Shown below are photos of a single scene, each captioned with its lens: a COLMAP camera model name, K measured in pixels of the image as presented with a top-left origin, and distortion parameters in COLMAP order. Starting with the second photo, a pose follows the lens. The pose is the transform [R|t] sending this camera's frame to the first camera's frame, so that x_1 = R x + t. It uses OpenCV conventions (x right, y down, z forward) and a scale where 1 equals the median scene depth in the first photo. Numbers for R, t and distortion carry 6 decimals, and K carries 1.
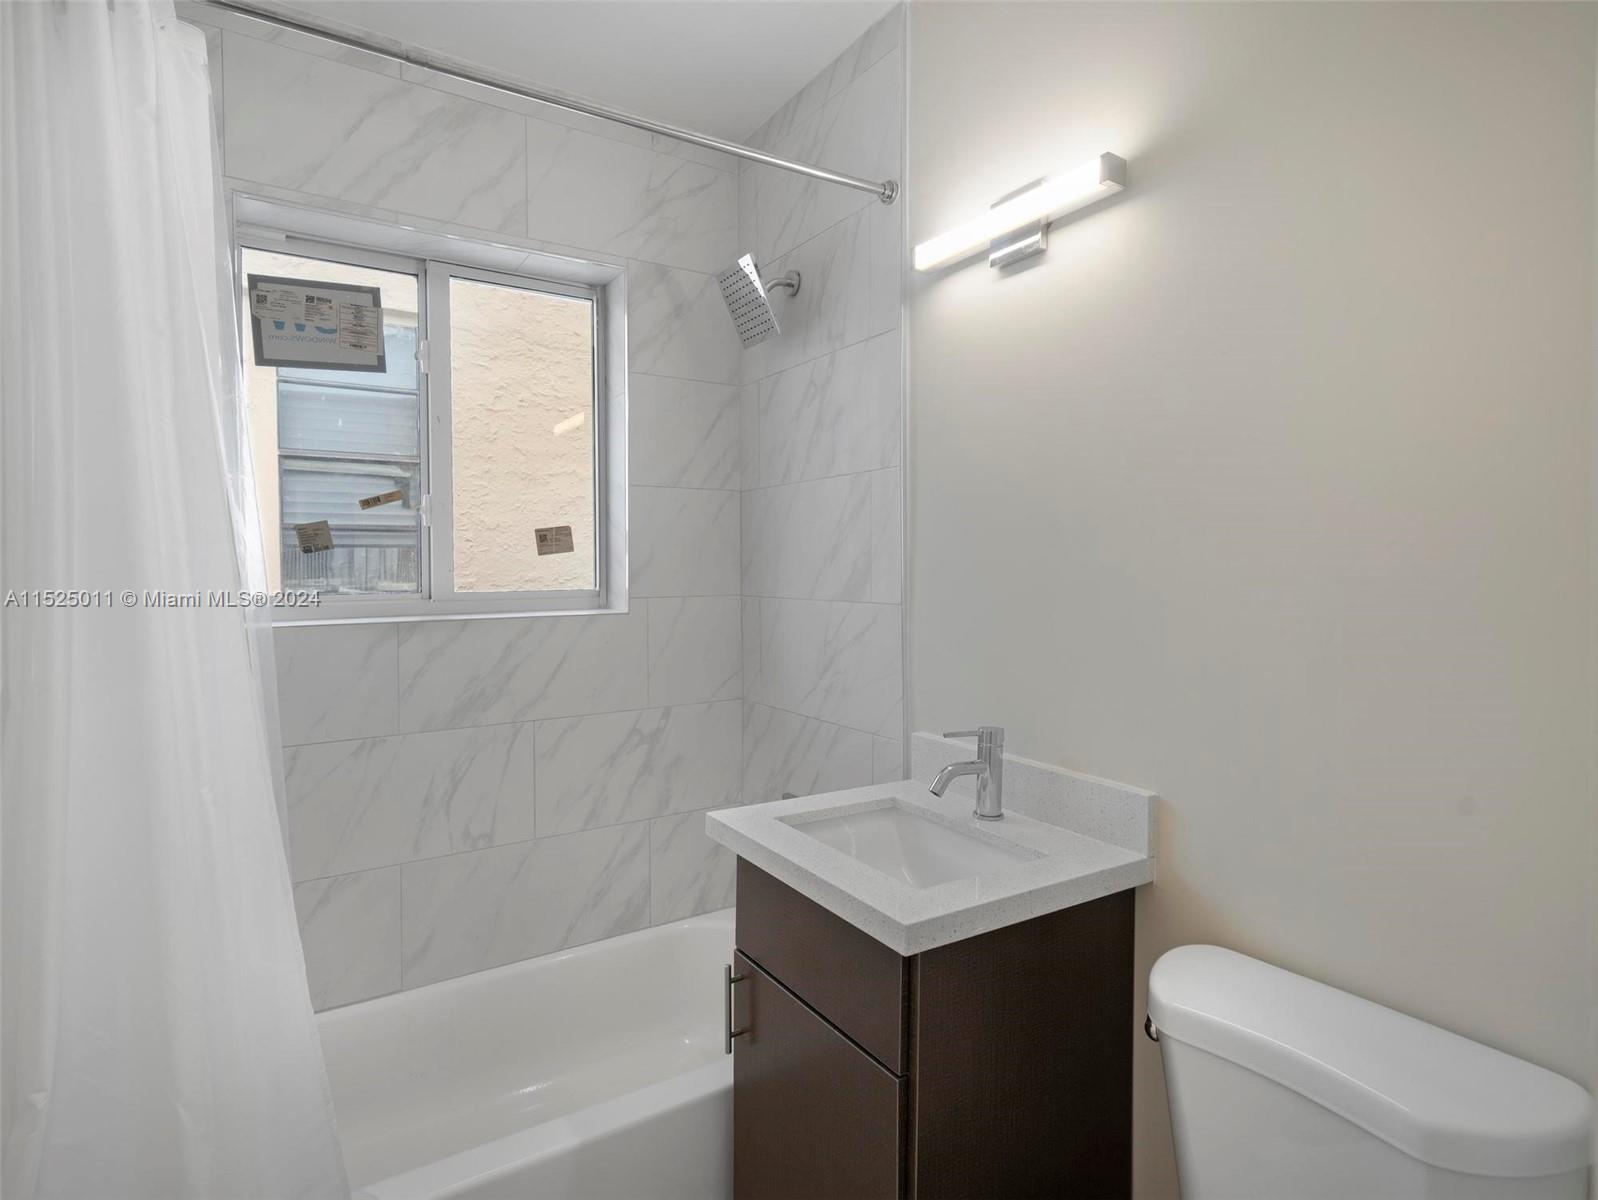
lens RADIAL K [[827.2, 0, 802.1], [0, 827.2, 566.2], [0, 0, 1]] dist [0.000819, 0.000738]
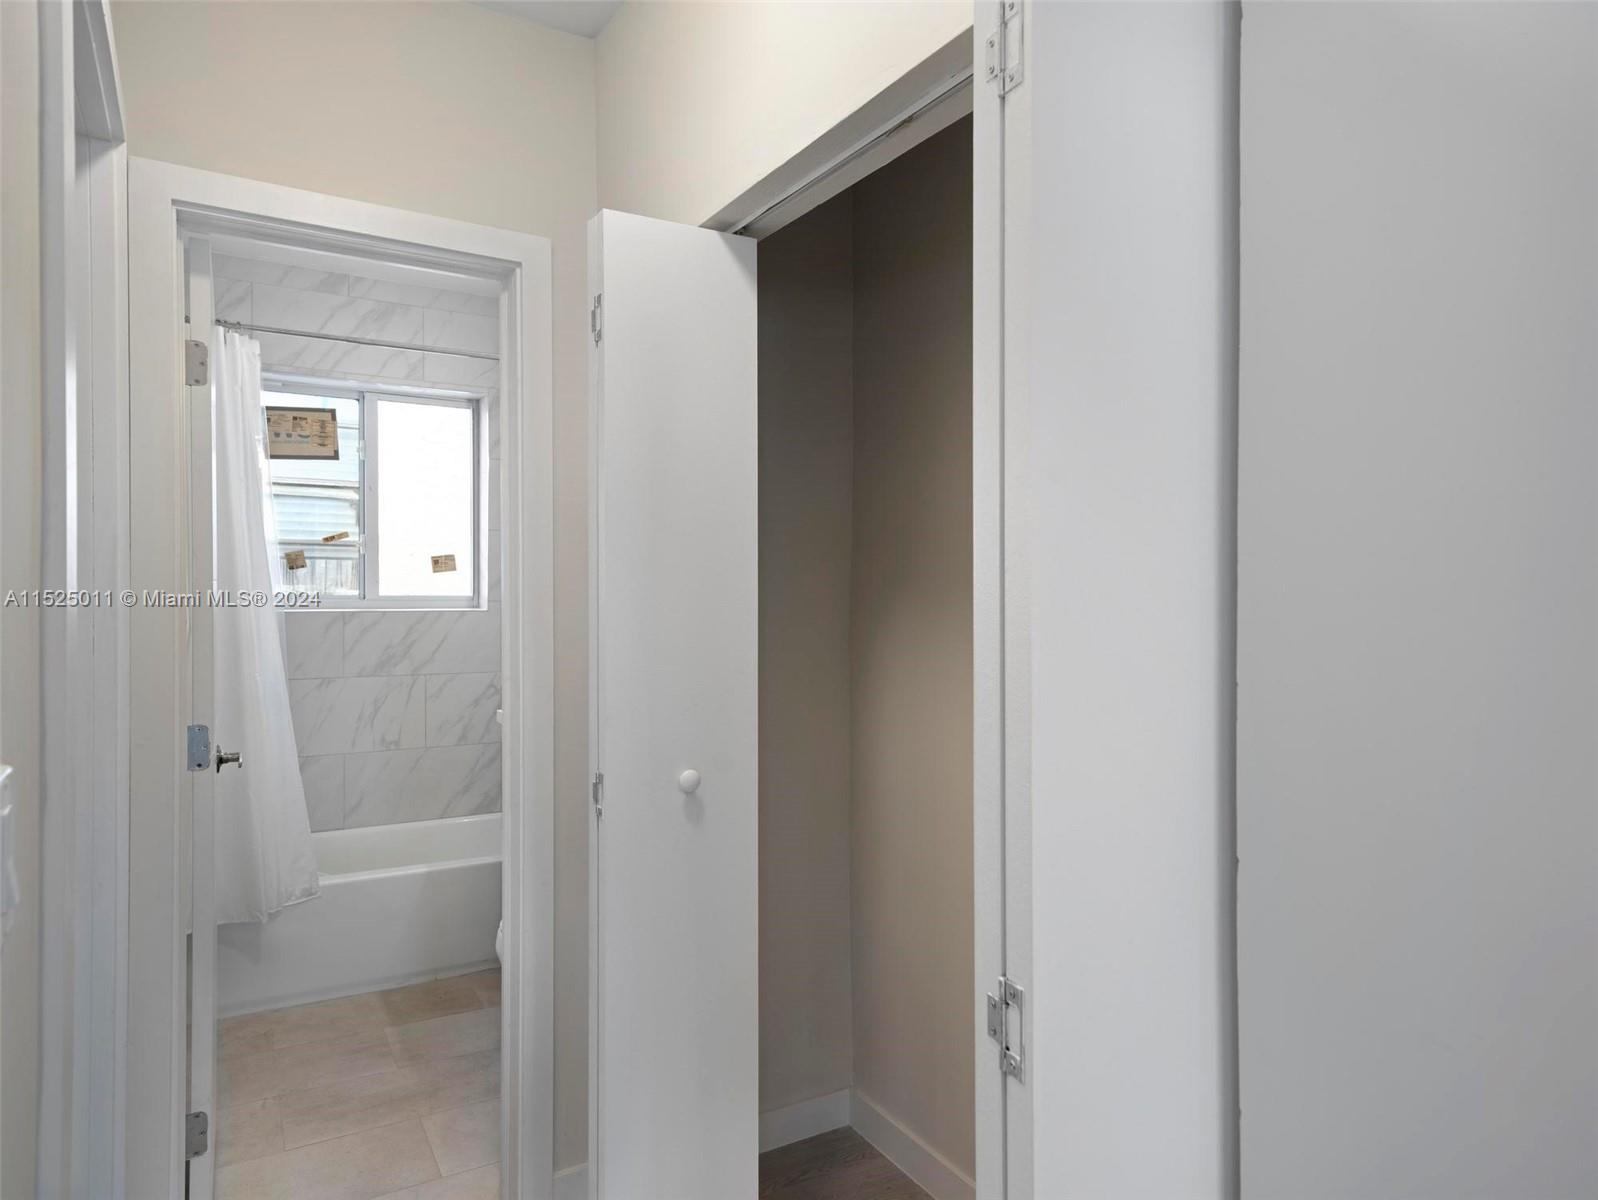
lens RADIAL K [[997.9, 0, 799.0], [0, 997.9, 600.0], [0, 0, 1]] dist [-0.000770, -0.000339]
pose [[0.998956, 0.020215, -0.040978, 0.497965], [-0.019443, 0.999627, 0.019156, -0.012812], [0.041350, -0.018339, 0.998976, -0.949450]]
